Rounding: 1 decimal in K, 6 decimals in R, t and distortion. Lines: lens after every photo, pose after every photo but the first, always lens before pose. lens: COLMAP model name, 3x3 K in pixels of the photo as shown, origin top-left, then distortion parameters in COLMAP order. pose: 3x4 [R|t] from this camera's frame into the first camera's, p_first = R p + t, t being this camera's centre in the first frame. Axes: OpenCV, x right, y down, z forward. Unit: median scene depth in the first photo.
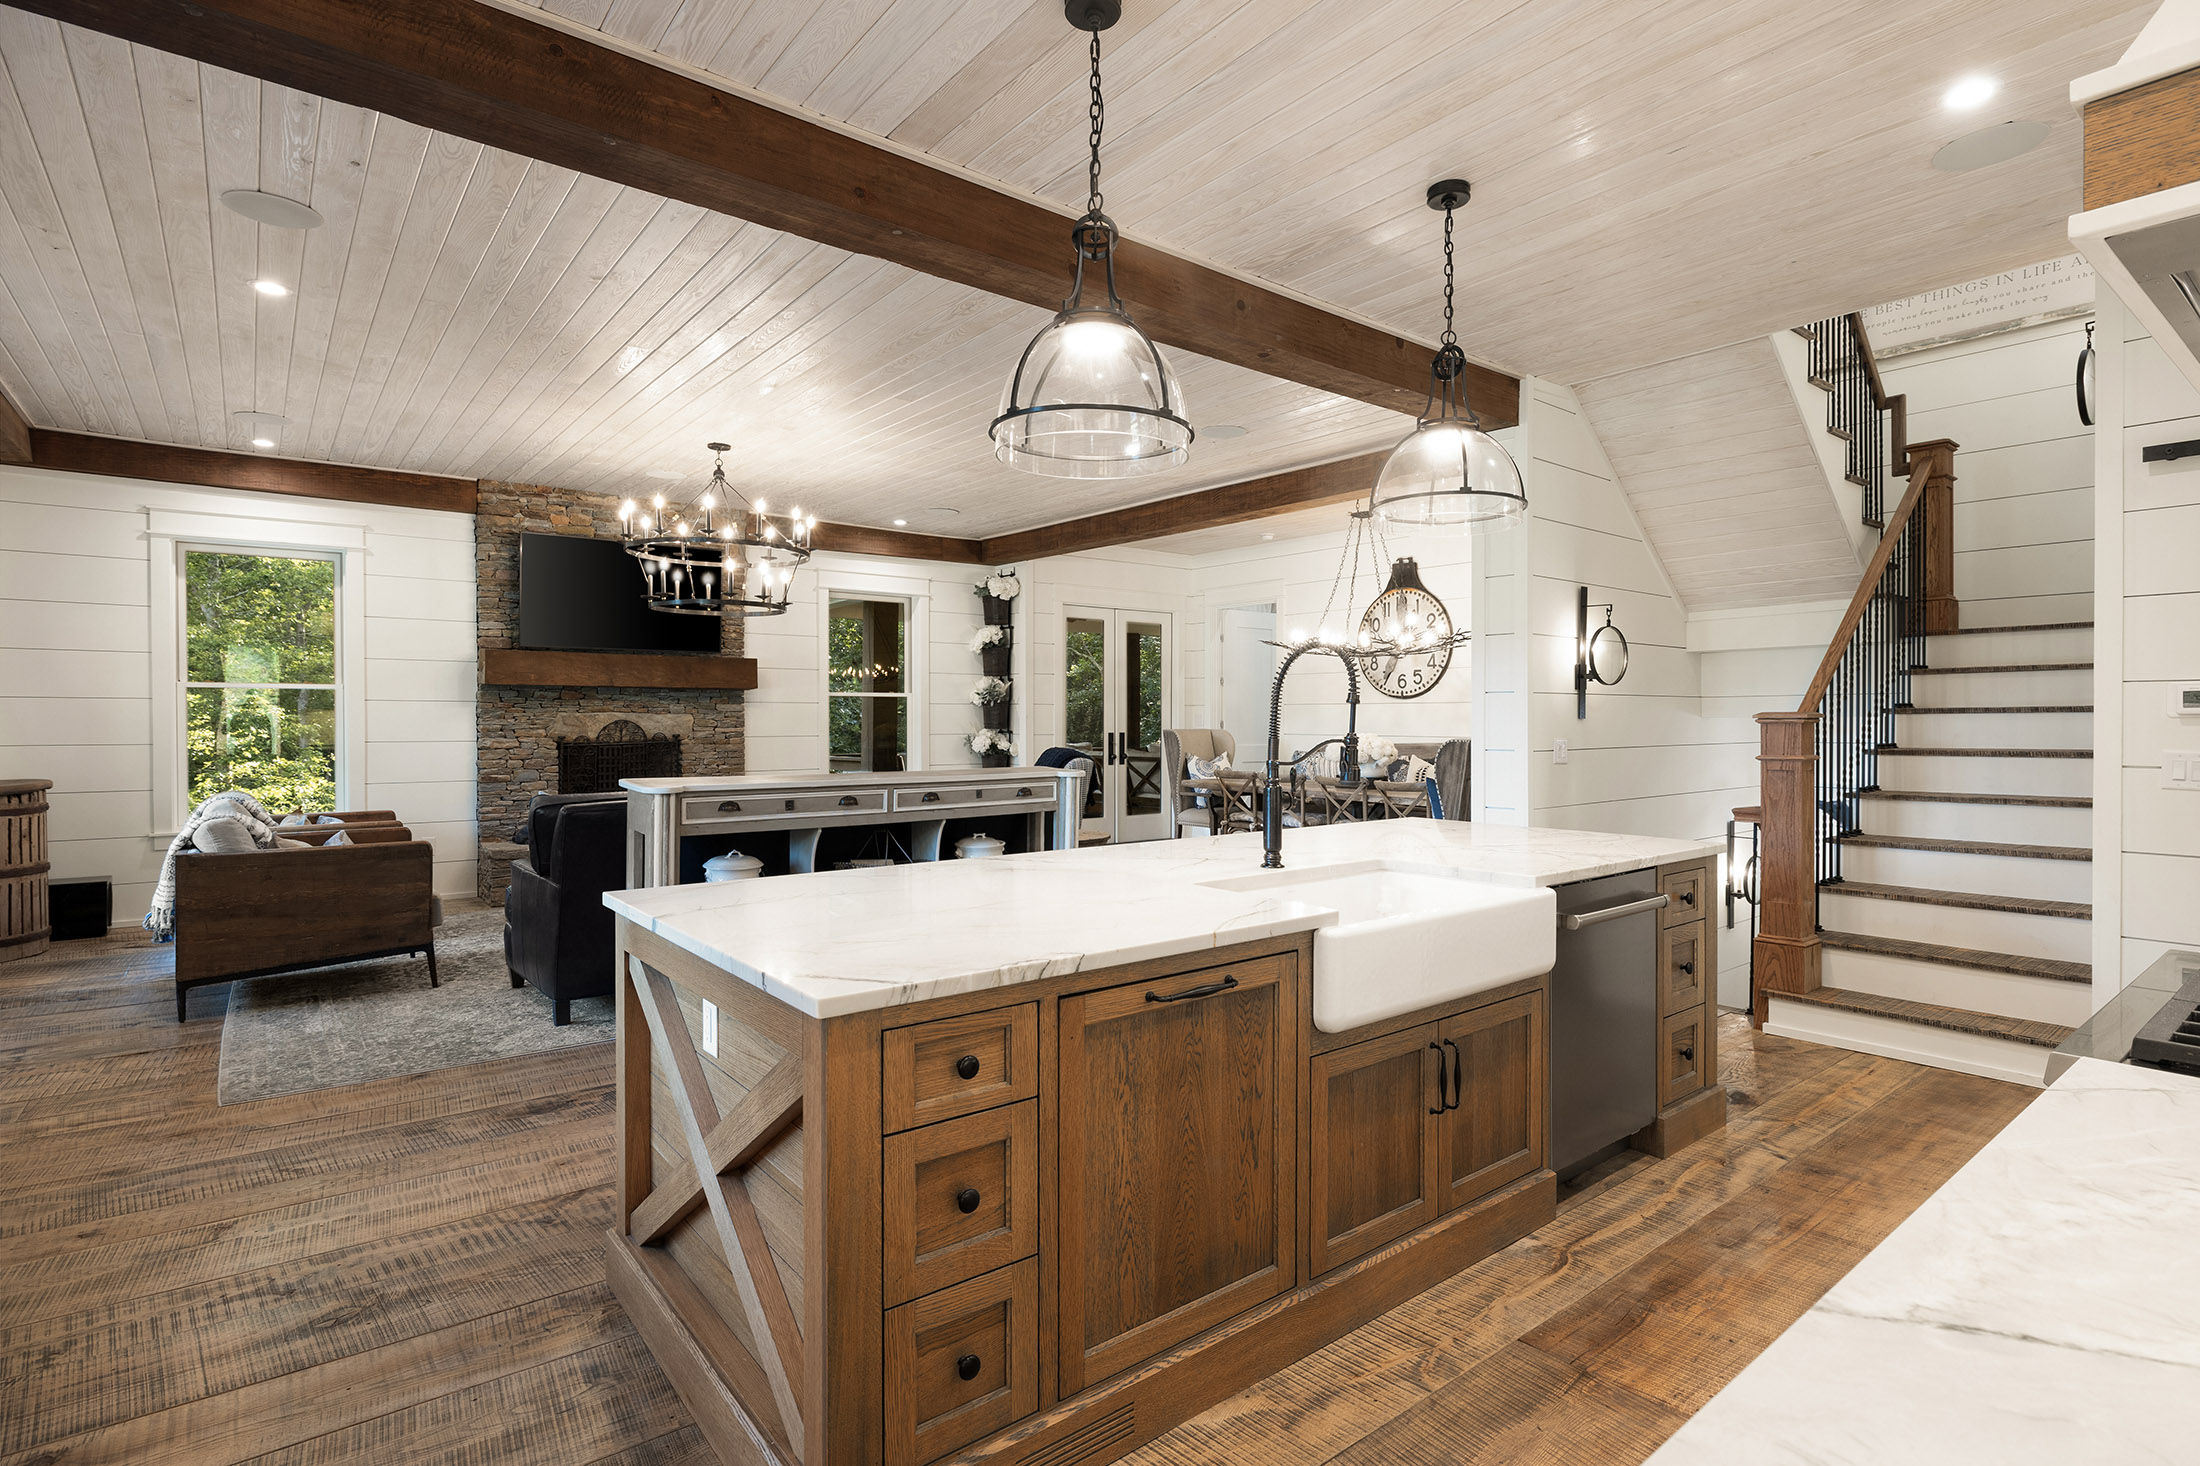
lens RADIAL K [[1095.4, 0, 1100.0], [0, 1095.4, 733.0], [0, 0, 1]] dist [-0.003286, 0.000715]
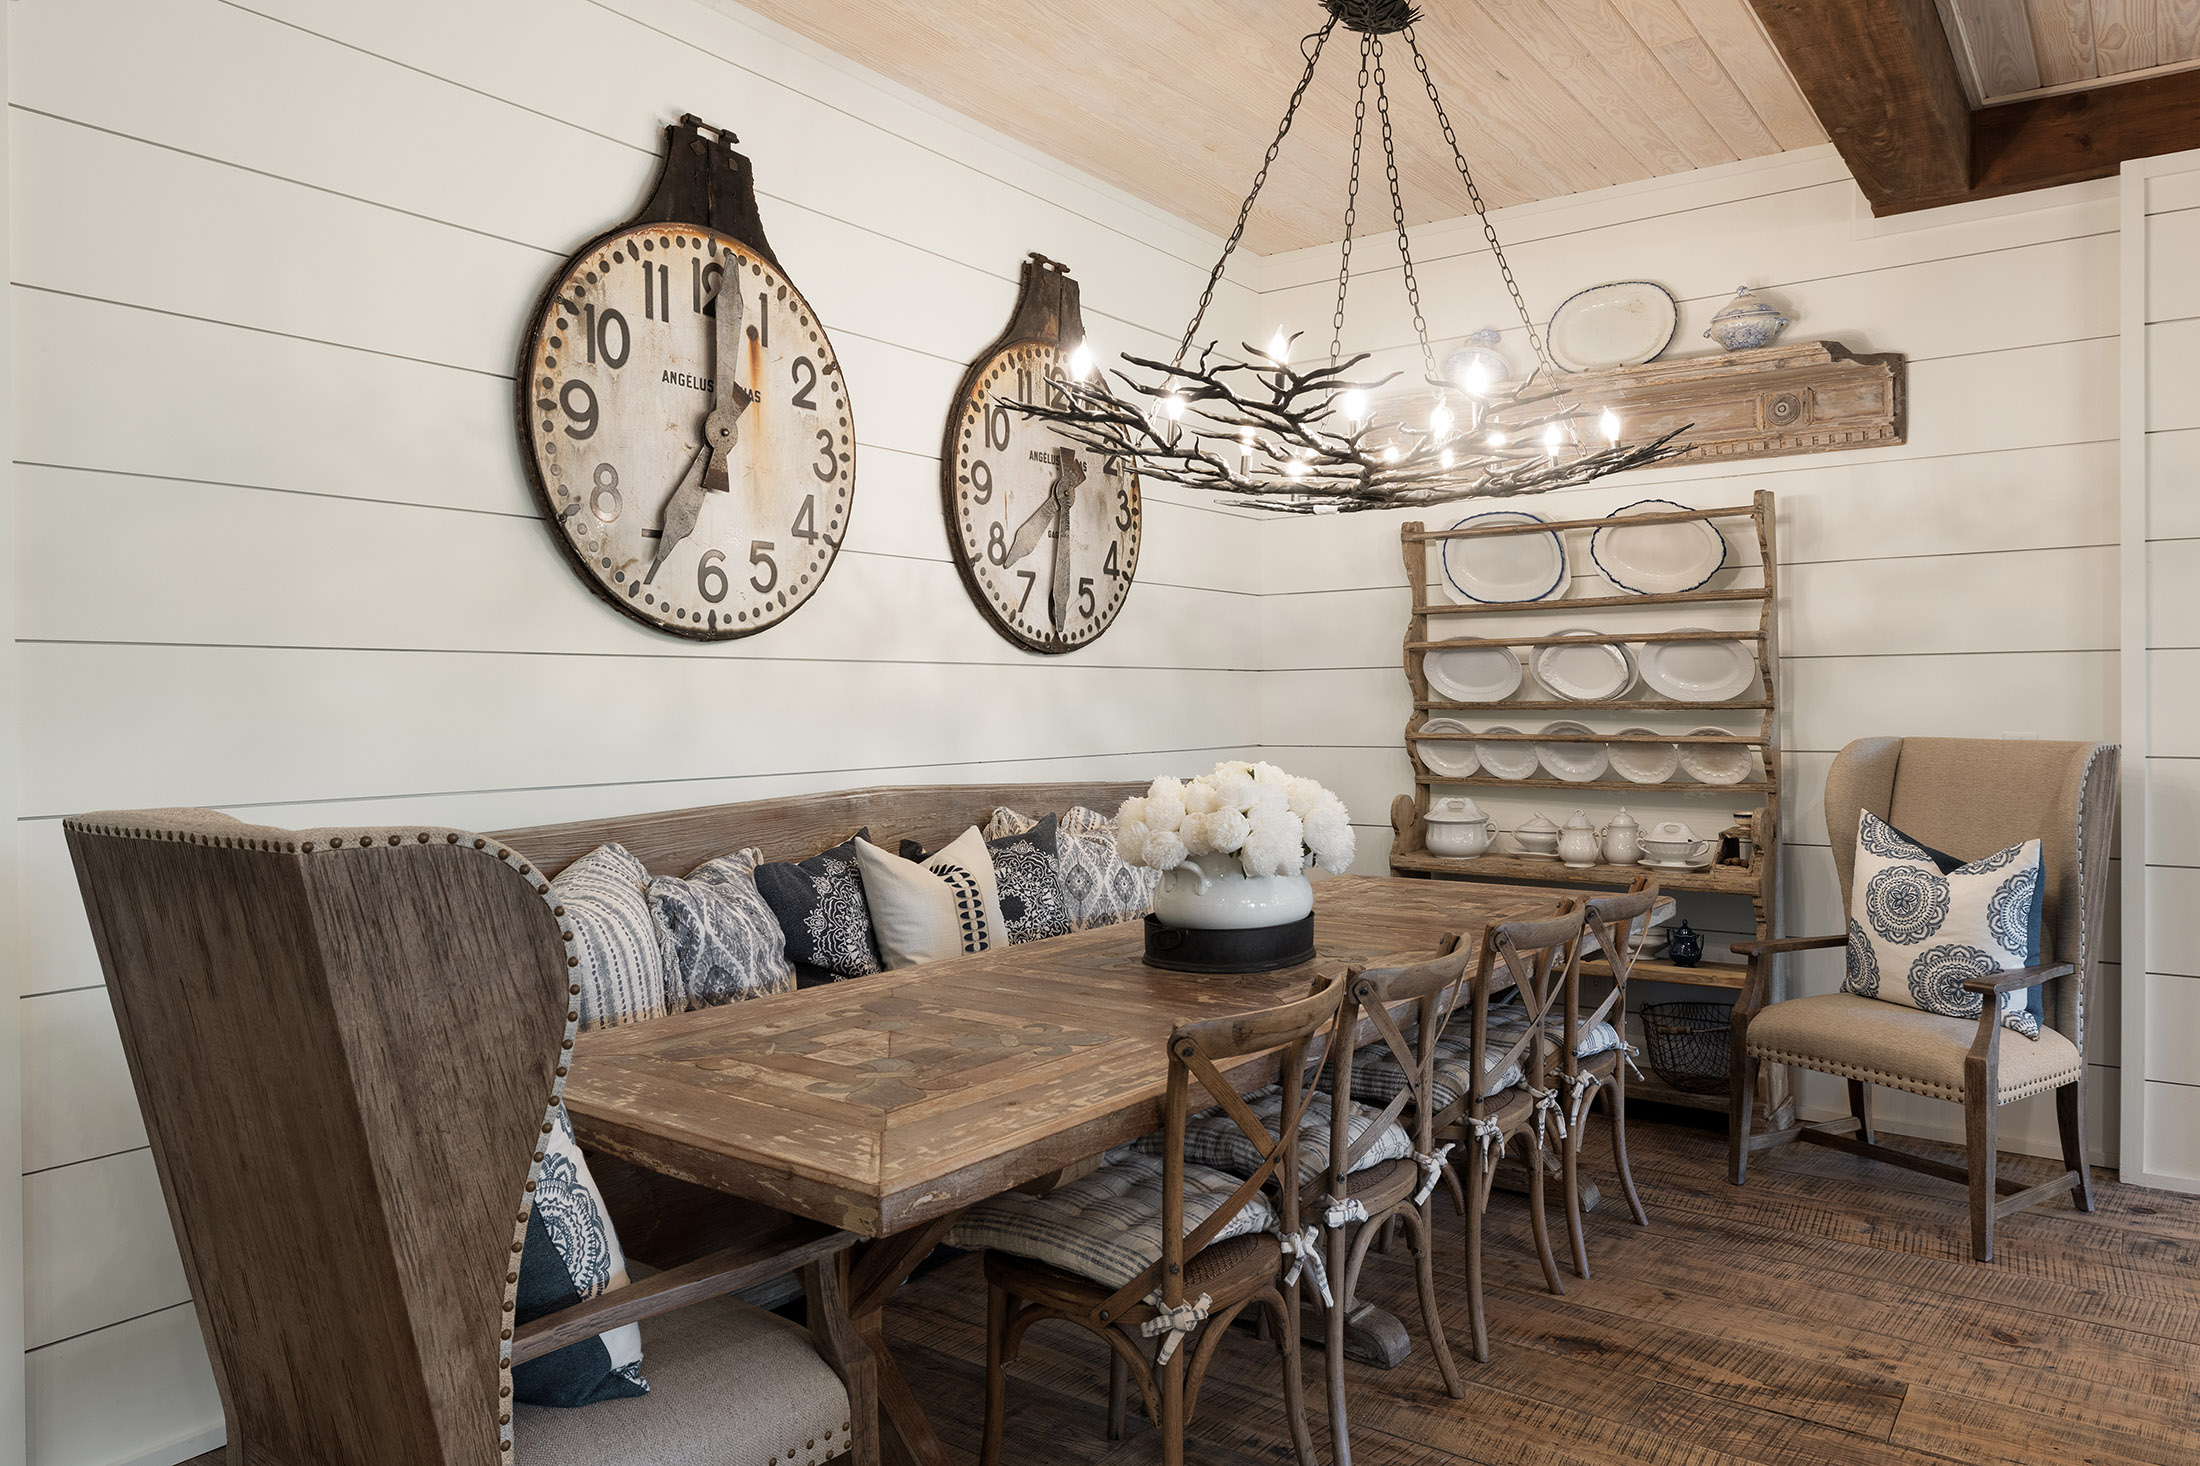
lens RADIAL K [[1449.2, 0, 1100.0], [0, 1449.2, 733.0], [0, 0, 1]] dist [-0.001509, -0.001180]
pose [[-0.256281, -0.019825, 0.966399, -0.108051], [0.021702, 0.999420, 0.026257, -0.017954], [-0.966359, 0.027702, -0.255702, 1.126625]]
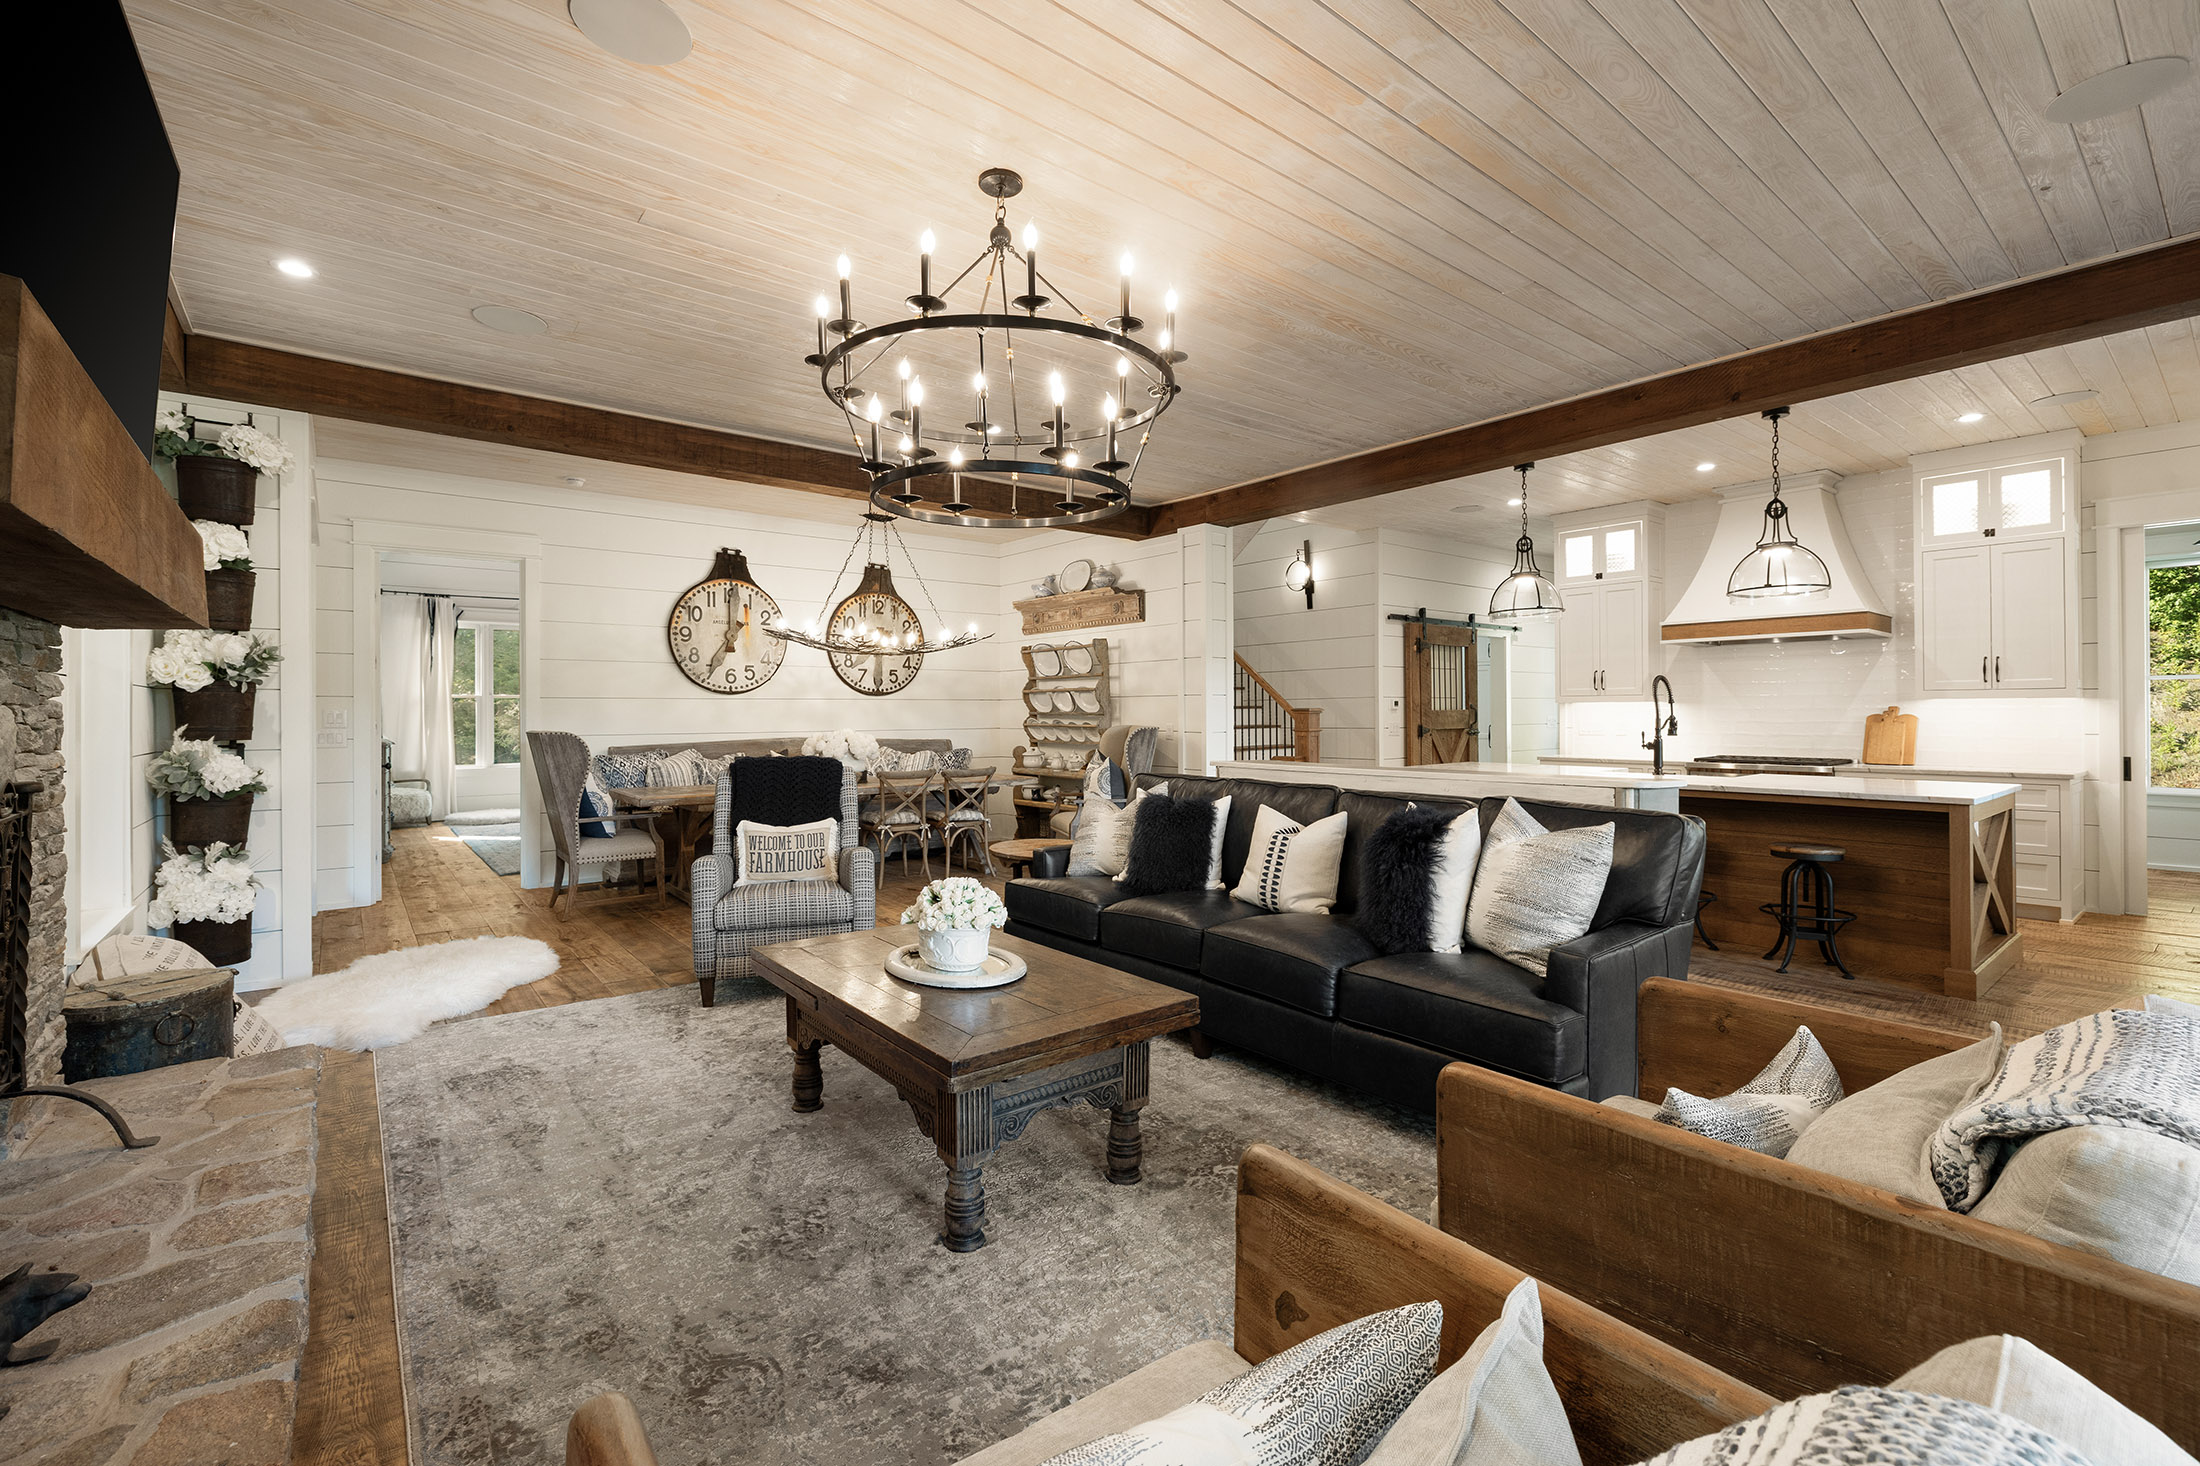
lens RADIAL K [[942.6, 0, 1116.9], [0, 942.6, 717.7], [0, 0, 1]] dist [-0.000437, -0.000232]
pose [[-0.014276, -0.006707, 0.999876, -0.626927], [0.018498, 0.999805, 0.006971, -0.011556], [-0.999727, 0.018595, -0.014149, 0.758695]]
